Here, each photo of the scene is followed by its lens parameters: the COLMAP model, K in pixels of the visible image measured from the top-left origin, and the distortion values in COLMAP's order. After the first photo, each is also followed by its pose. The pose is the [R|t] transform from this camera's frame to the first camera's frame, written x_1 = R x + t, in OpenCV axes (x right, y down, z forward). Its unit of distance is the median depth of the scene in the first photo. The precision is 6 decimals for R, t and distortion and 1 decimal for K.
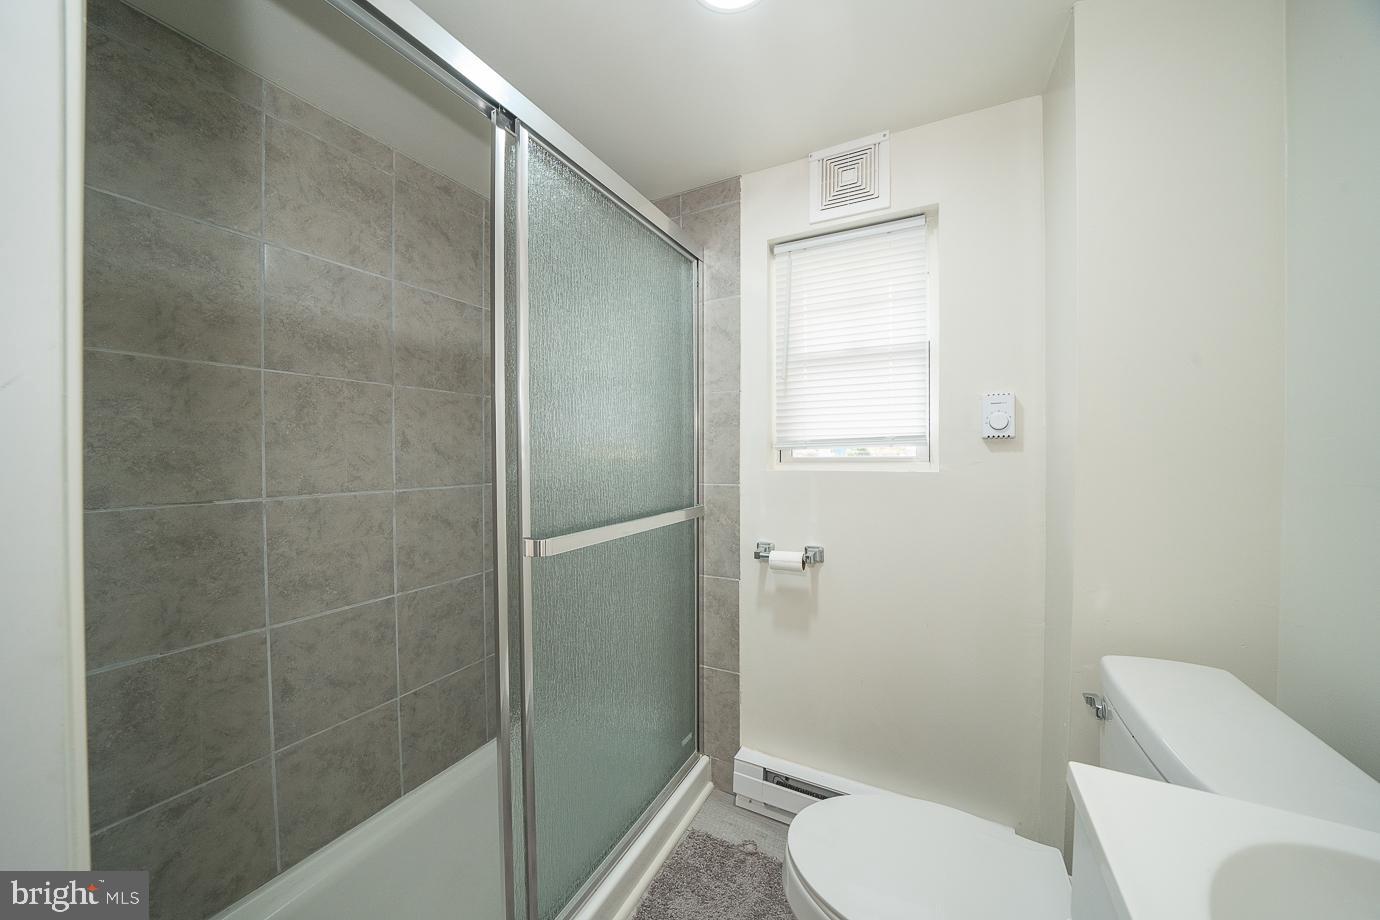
lens RADIAL K [[477.6, 0, 692.3], [0, 477.6, 461.3], [0, 0, 1]] dist [-0.029112, 0.003760]
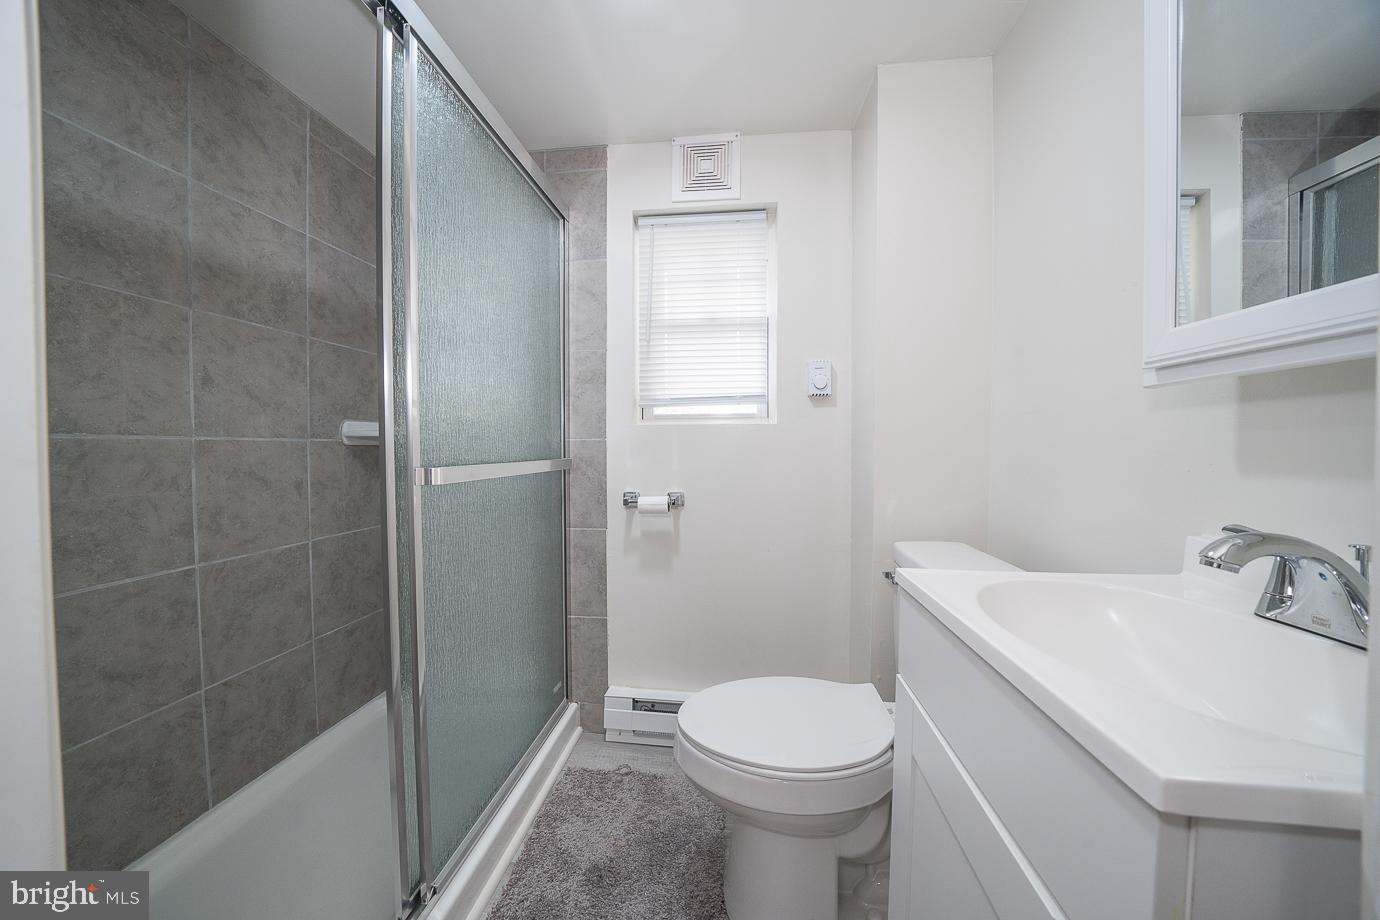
lens RADIAL K [[477.6, 0, 692.3], [0, 477.6, 461.3], [0, 0, 1]] dist [-0.029112, 0.003760]
pose [[0.932405, -0.006967, 0.361347, -0.113594], [0.001678, 0.999887, 0.014950, 0.089941], [-0.361410, -0.013333, 0.932312, -0.059029]]
